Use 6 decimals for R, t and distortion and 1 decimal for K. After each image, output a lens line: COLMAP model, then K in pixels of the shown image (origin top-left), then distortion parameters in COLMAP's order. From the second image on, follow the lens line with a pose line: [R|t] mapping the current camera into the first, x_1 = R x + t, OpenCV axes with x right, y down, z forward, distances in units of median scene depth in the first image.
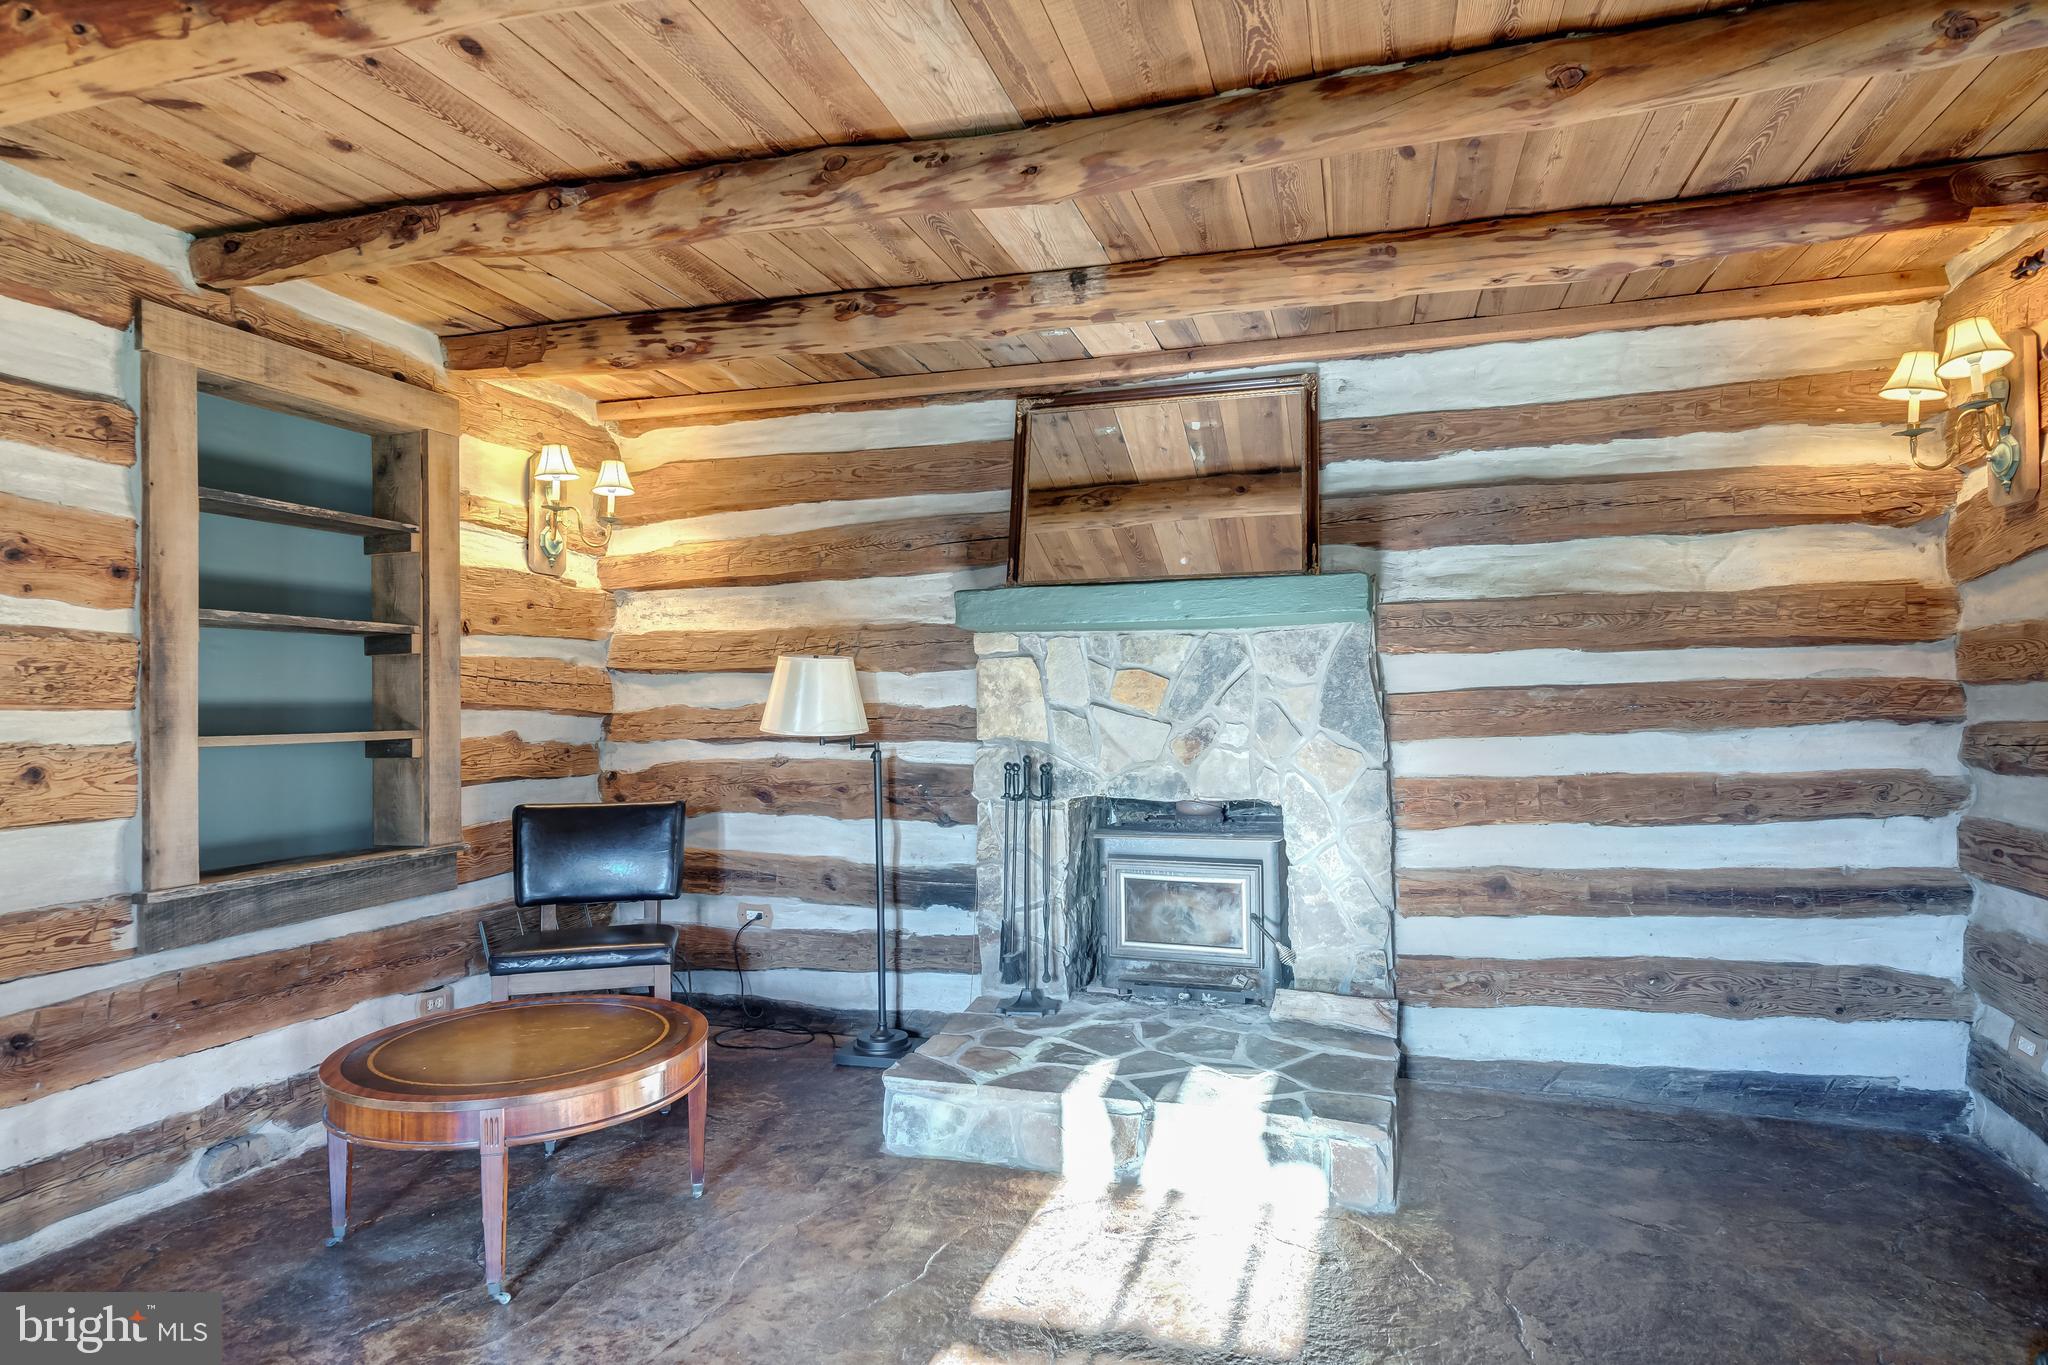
lens RADIAL K [[1208.8, 0, 1035.6], [0, 1208.8, 690.2], [0, 0, 1]] dist [0.004219, 0.000444]
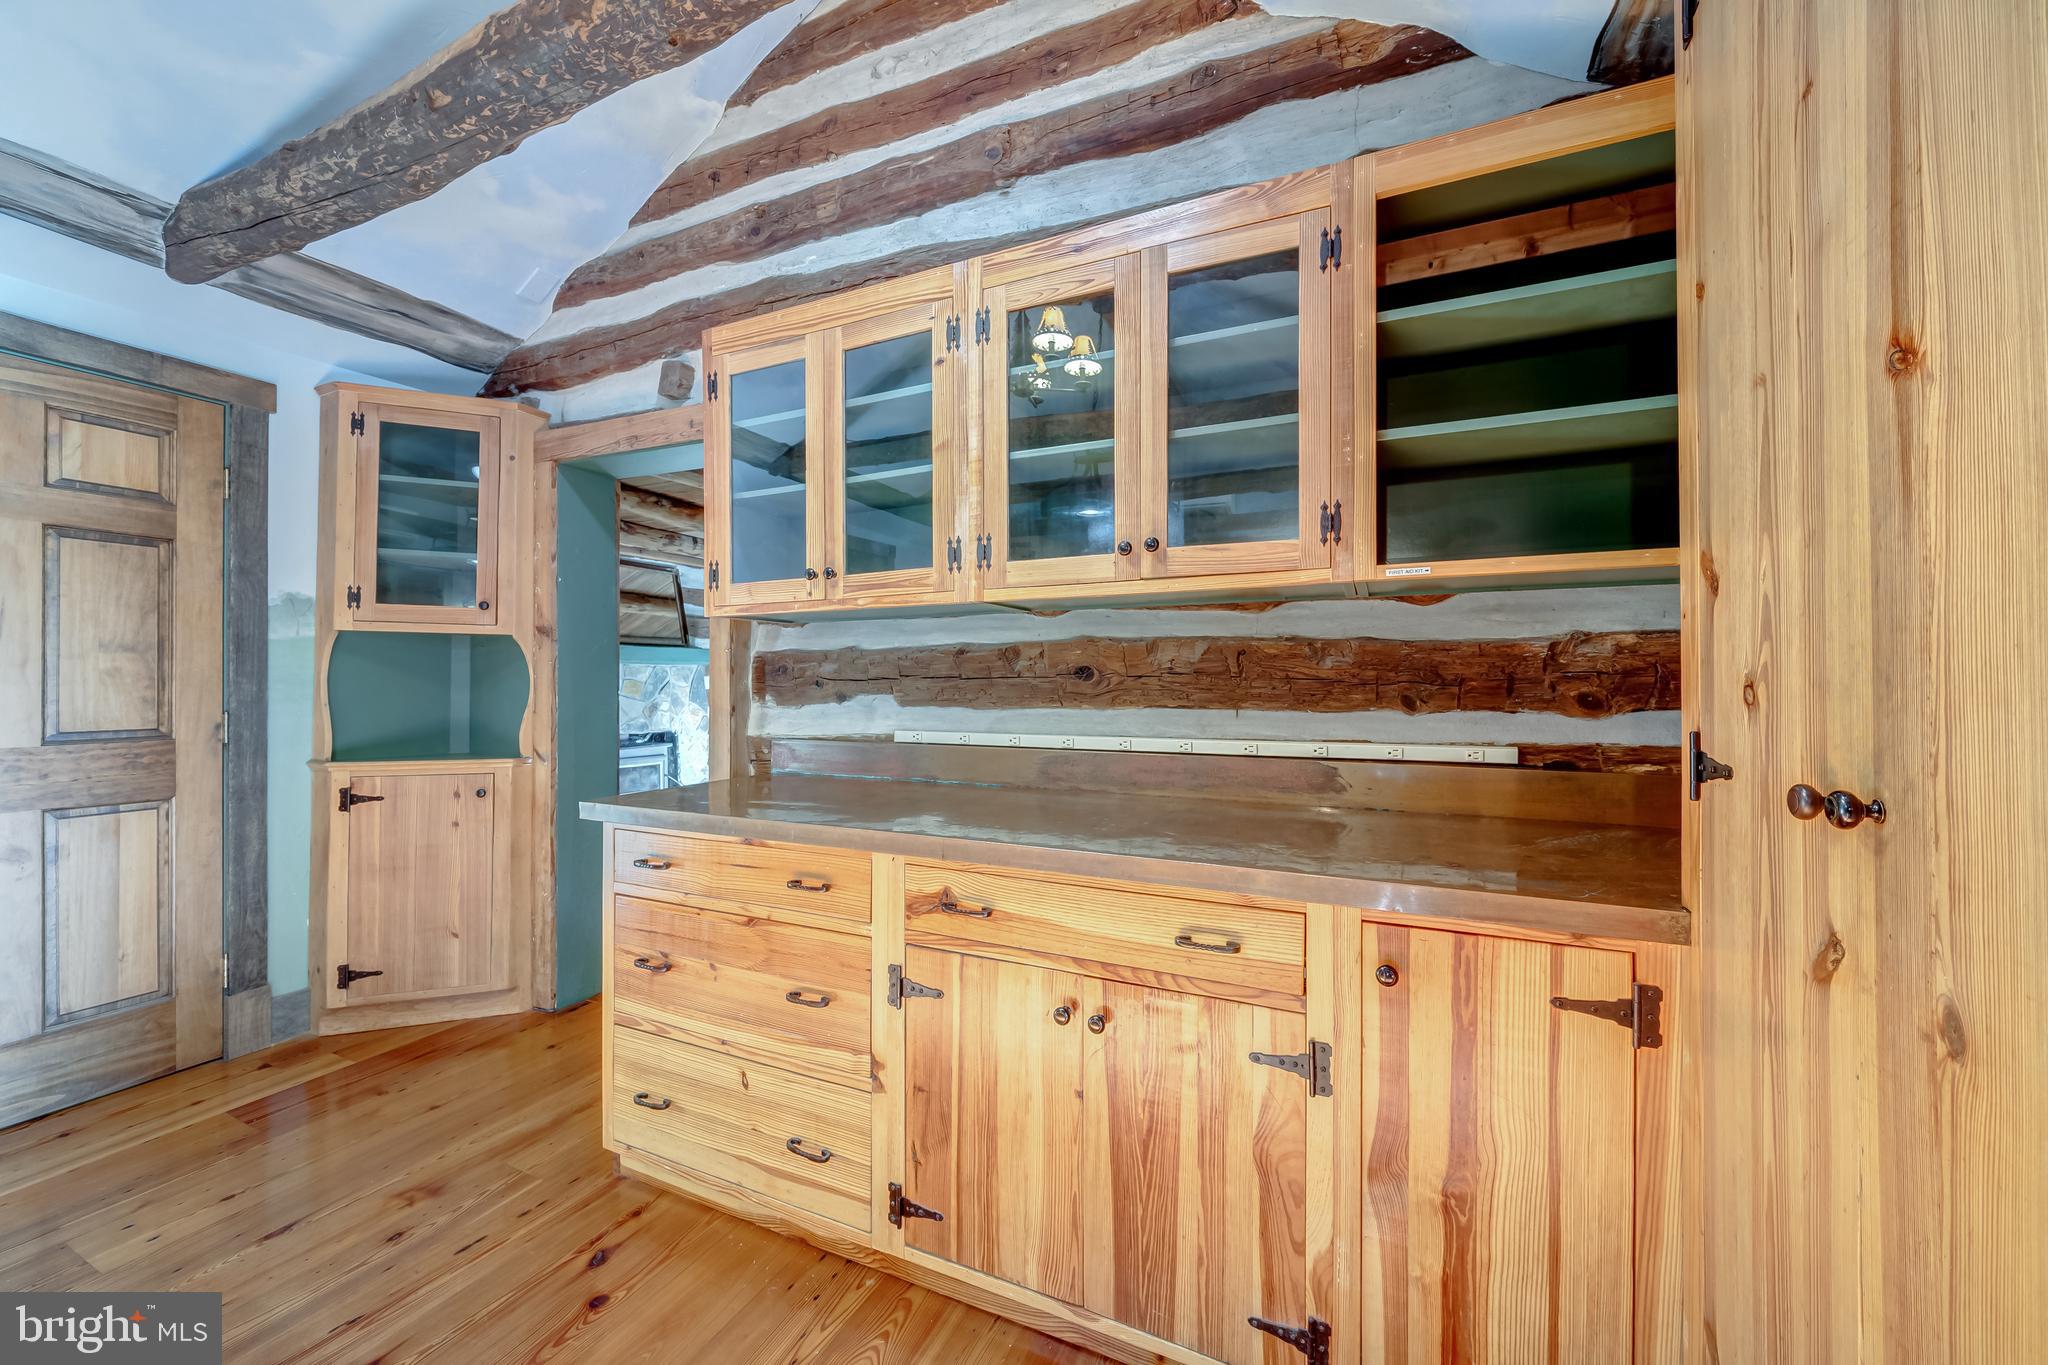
lens RADIAL K [[761.9, 0, 1042.6], [0, 761.9, 678.5], [0, 0, 1]] dist [-0.000625, -0.000942]
pose [[0.141059, 0.010822, 0.989942, -1.756268], [-0.011184, 0.999894, -0.009337, -0.020675], [-0.989938, -0.009755, 0.141165, -0.039096]]
